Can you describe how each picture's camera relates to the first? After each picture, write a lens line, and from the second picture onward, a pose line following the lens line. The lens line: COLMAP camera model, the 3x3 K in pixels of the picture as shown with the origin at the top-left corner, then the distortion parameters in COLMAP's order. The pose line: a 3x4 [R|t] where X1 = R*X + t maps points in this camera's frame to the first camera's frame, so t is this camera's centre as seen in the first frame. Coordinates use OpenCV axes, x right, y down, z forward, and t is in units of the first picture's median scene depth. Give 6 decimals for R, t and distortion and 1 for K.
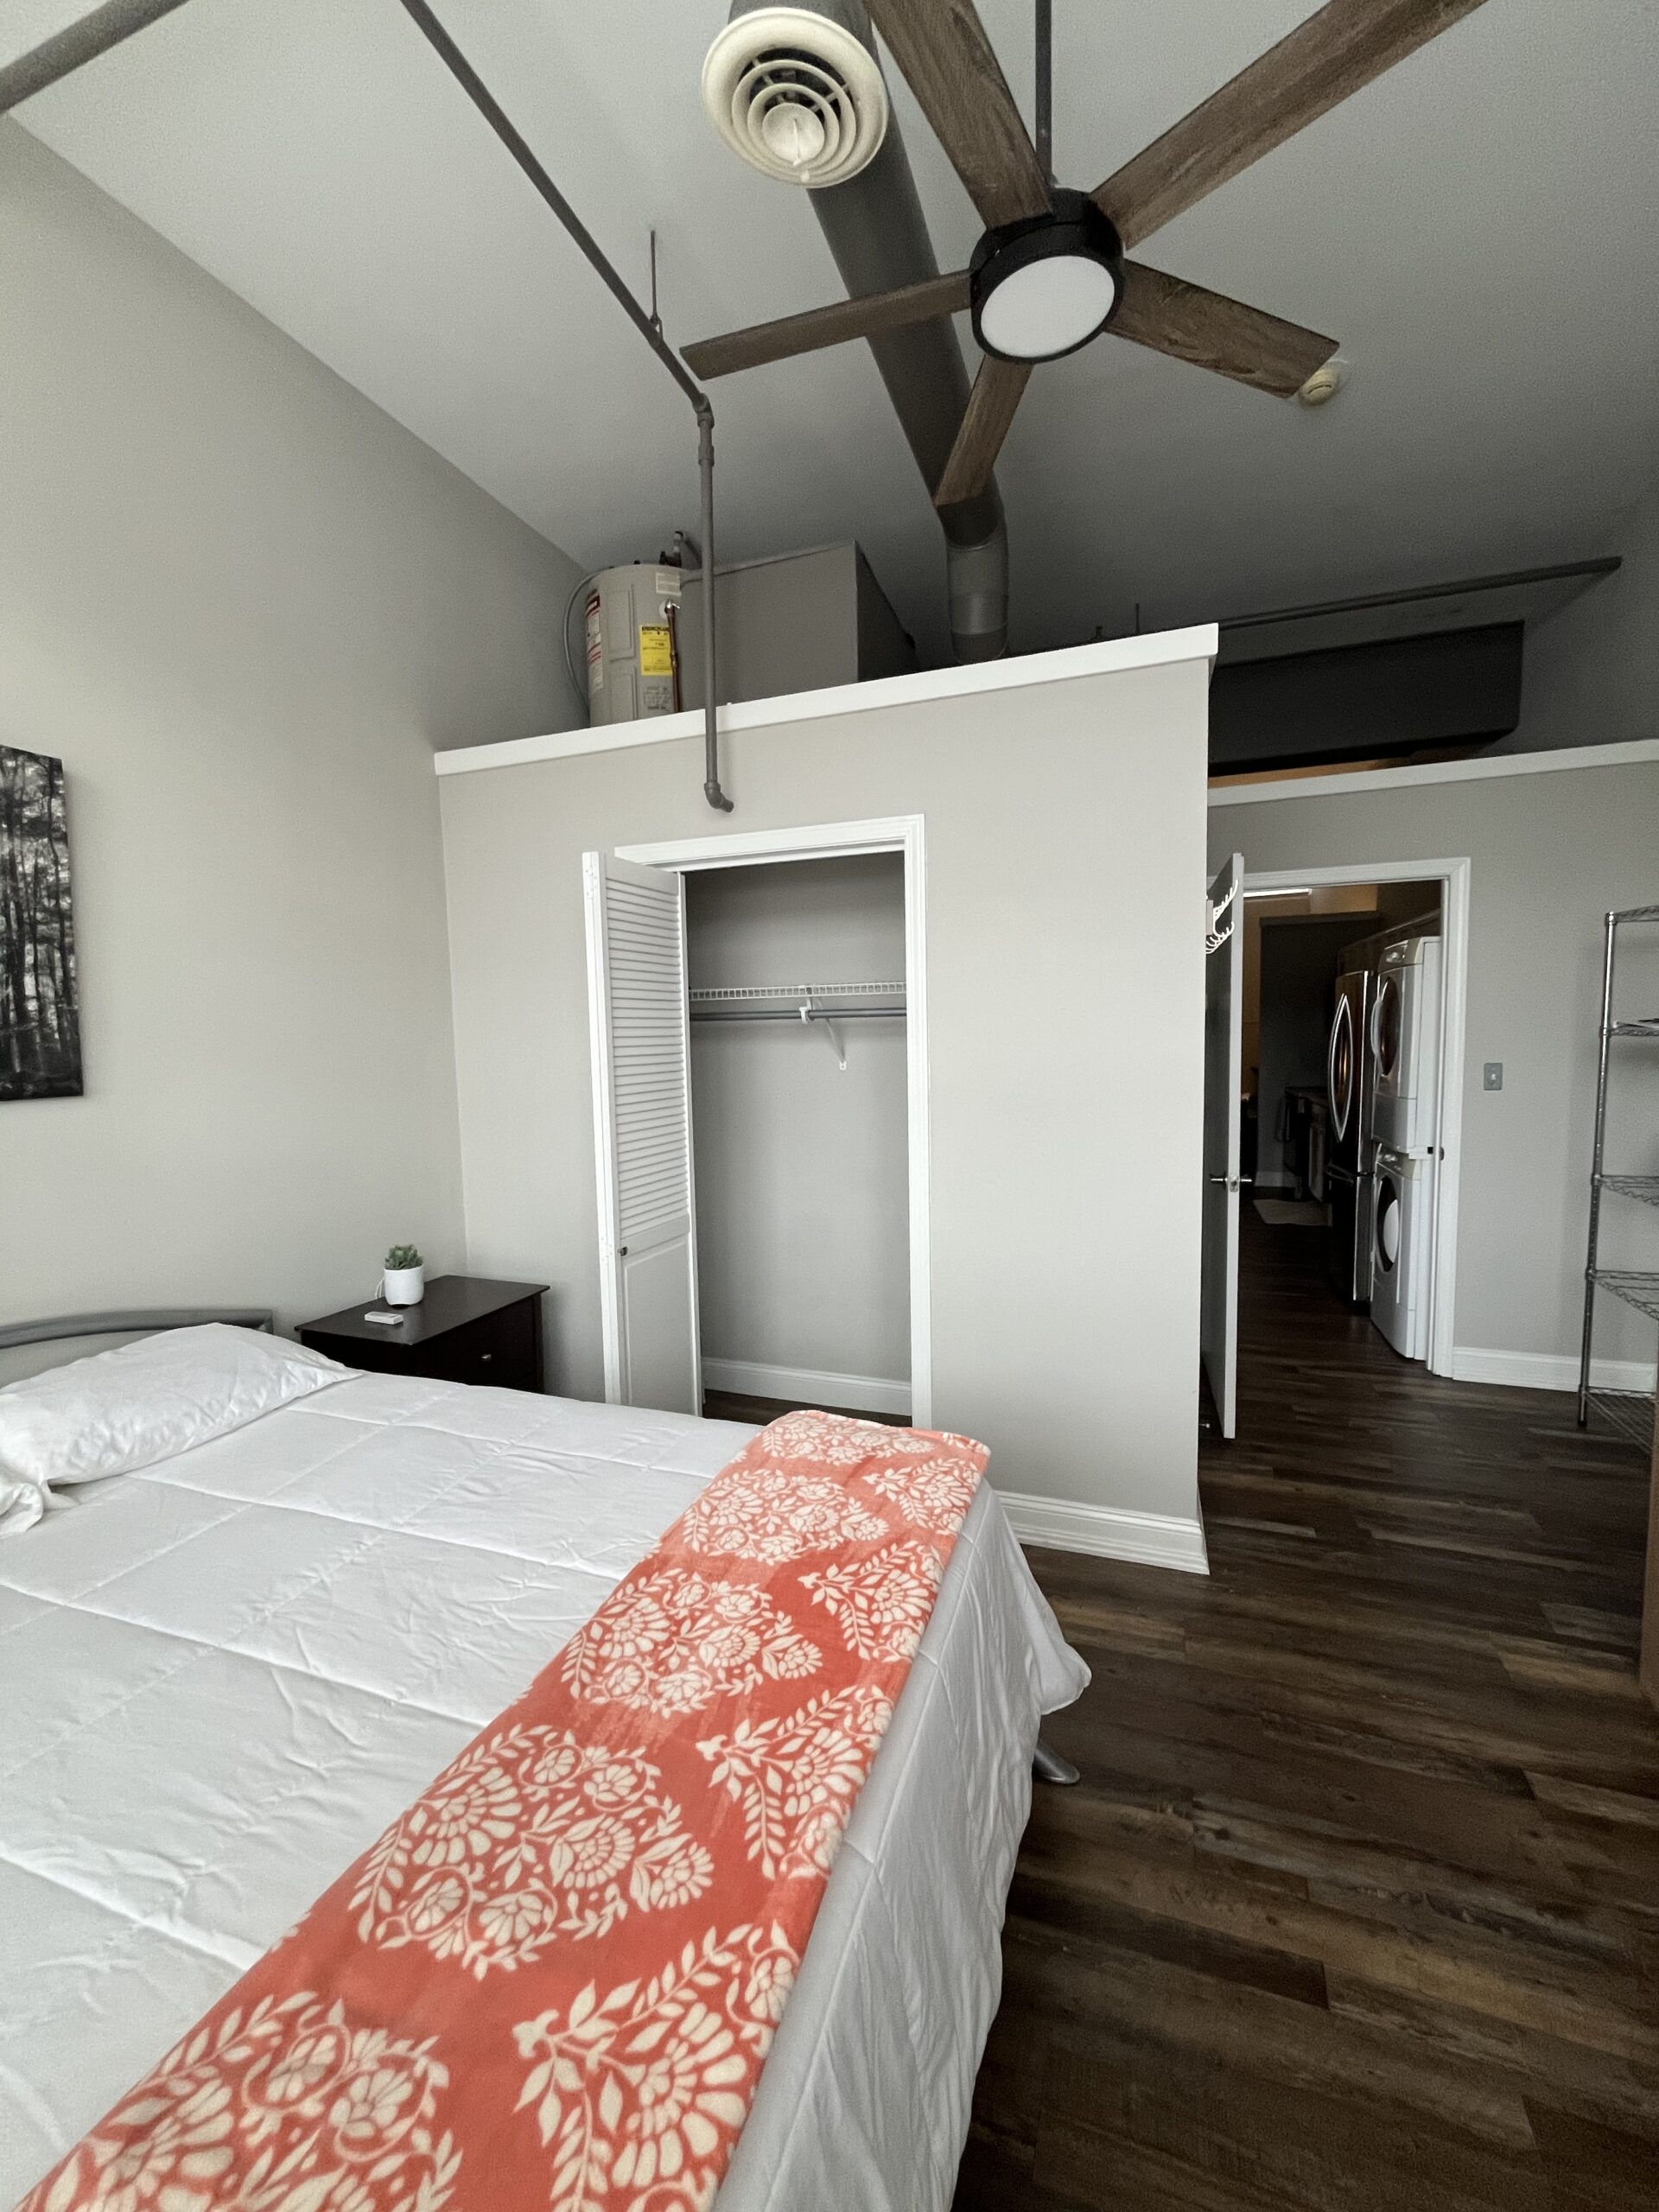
lens RADIAL K [[891.3, 0, 826.1], [0, 891.3, 1104.3], [0, 0, 1]] dist [0.000943, 0.000044]
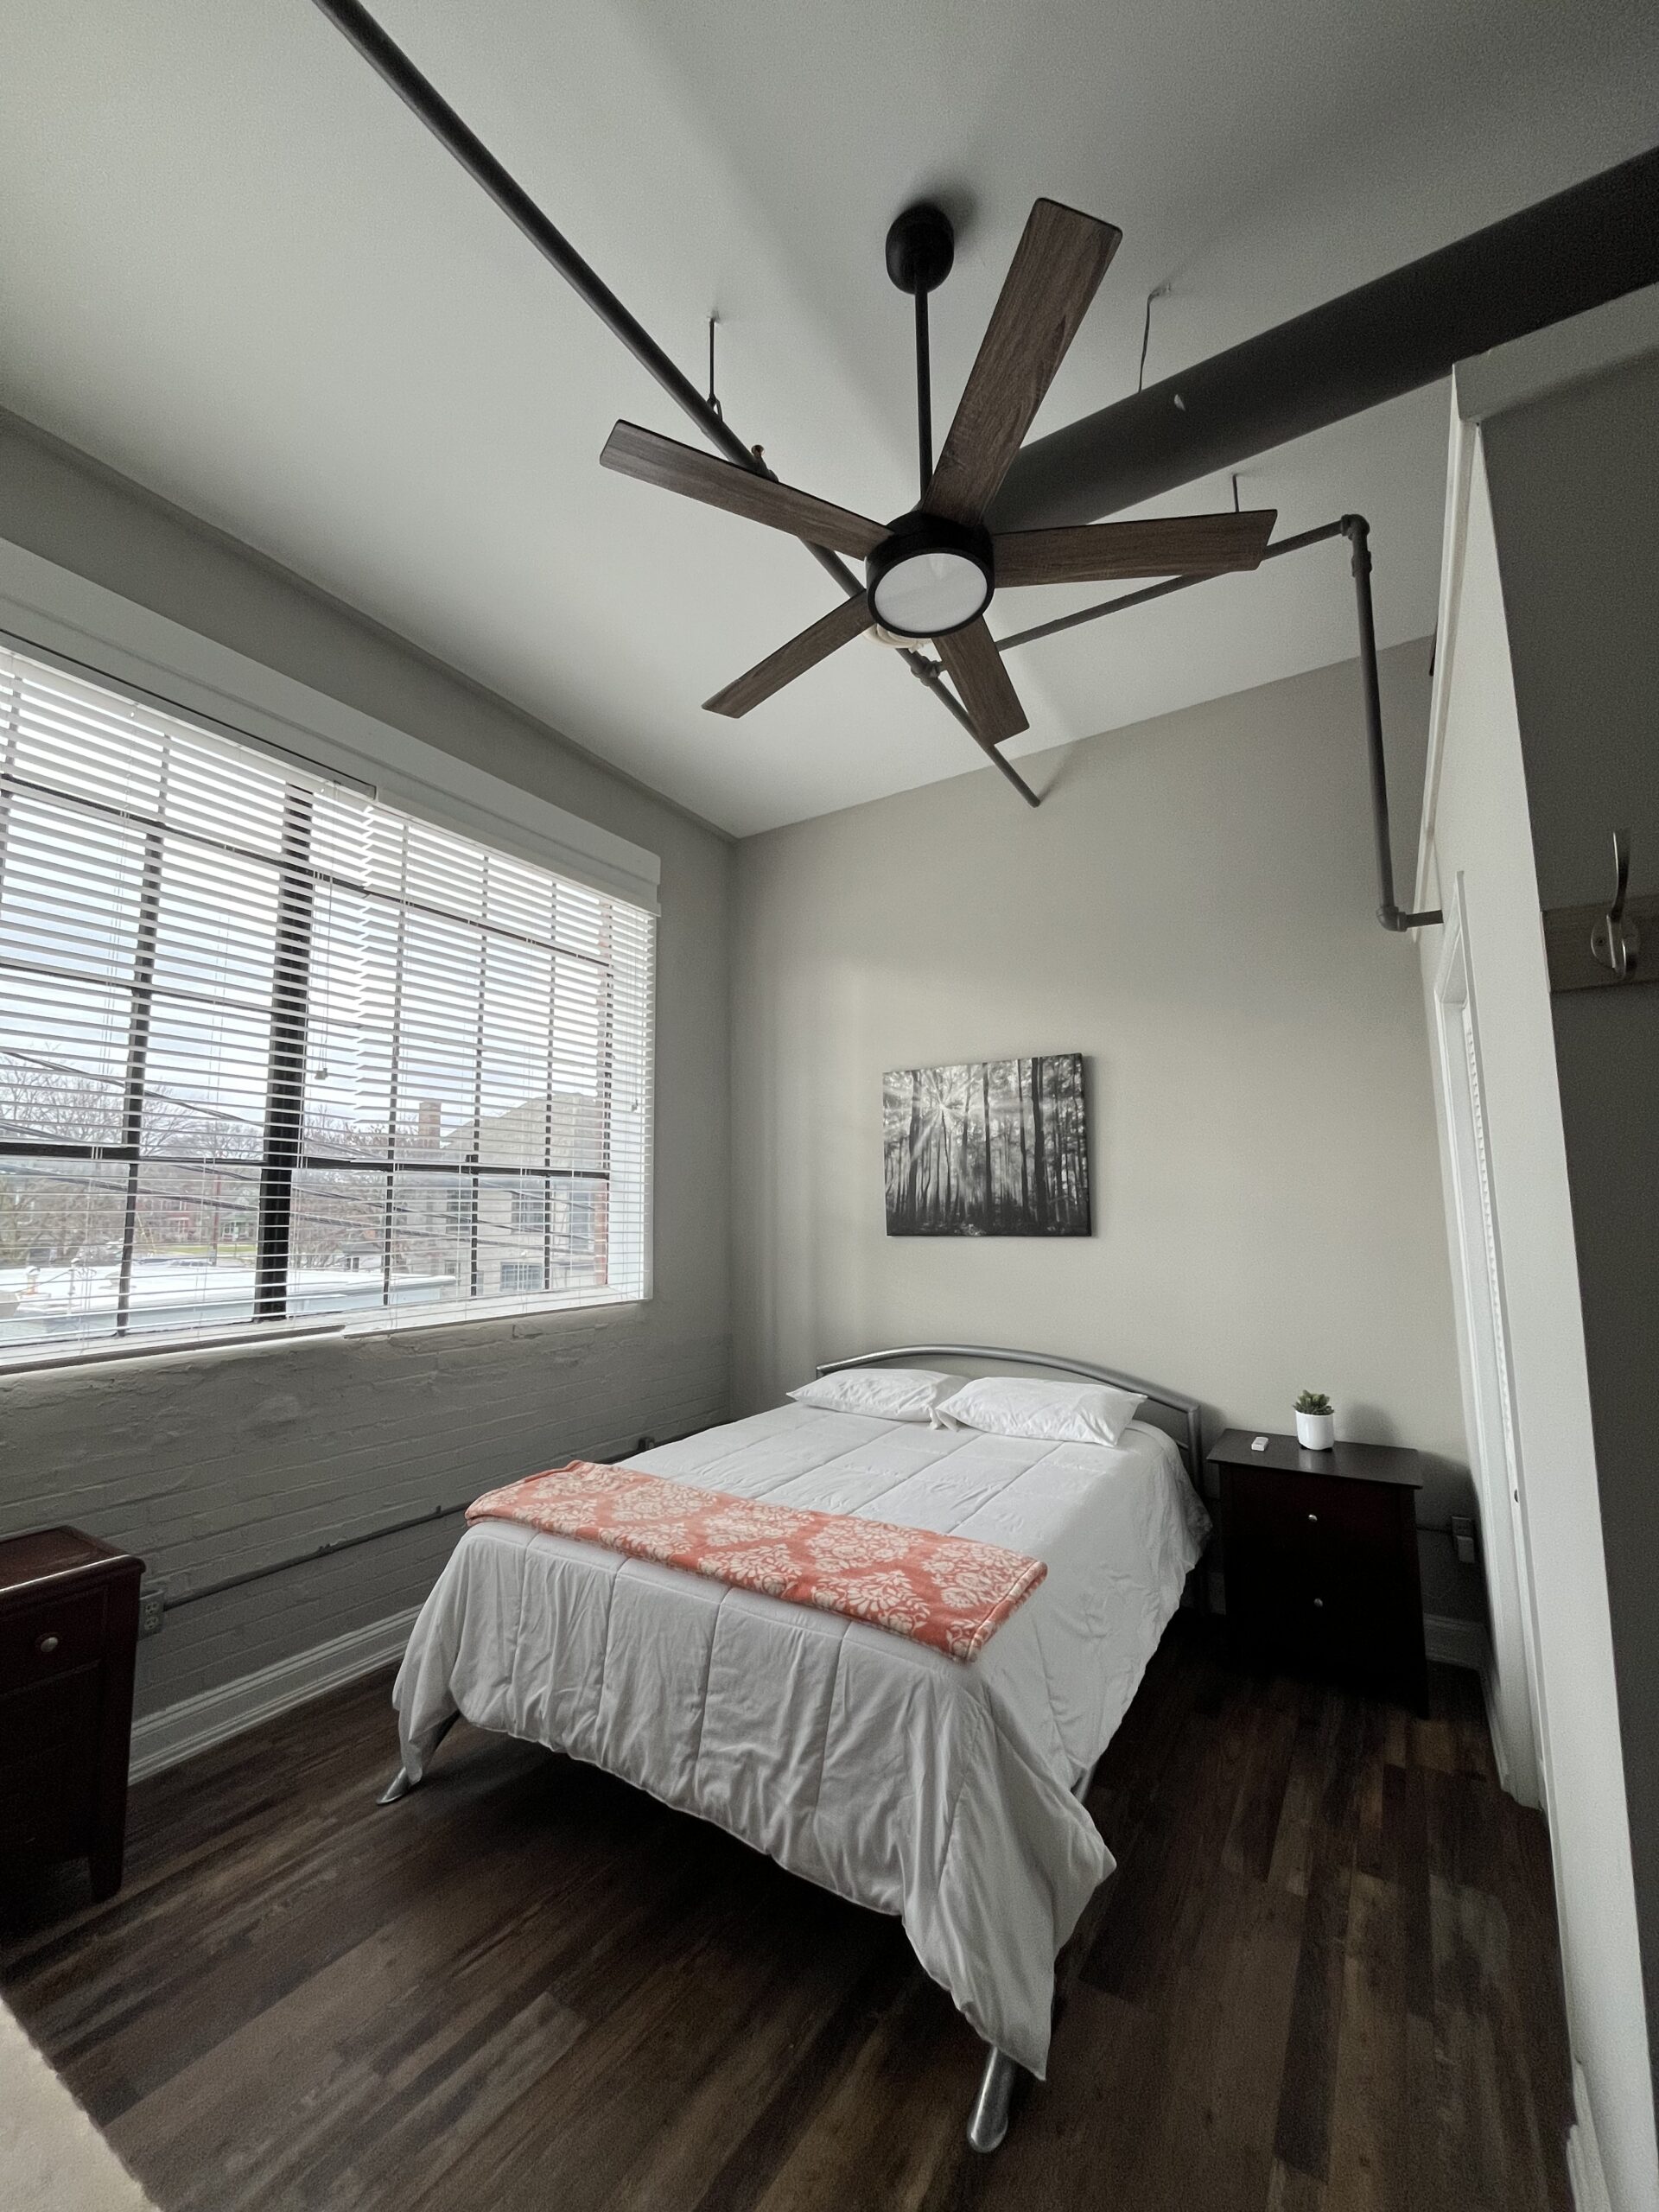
lens RADIAL K [[891.3, 0, 824.0], [0, 891.3, 1108.4], [0, 0, 1]] dist [0.000943, 0.000044]
pose [[-0.209014, -0.087839, -0.973960, 1.361204], [-0.057404, 0.995342, -0.077448, -0.127804], [0.976226, 0.039721, -0.213082, 1.150501]]
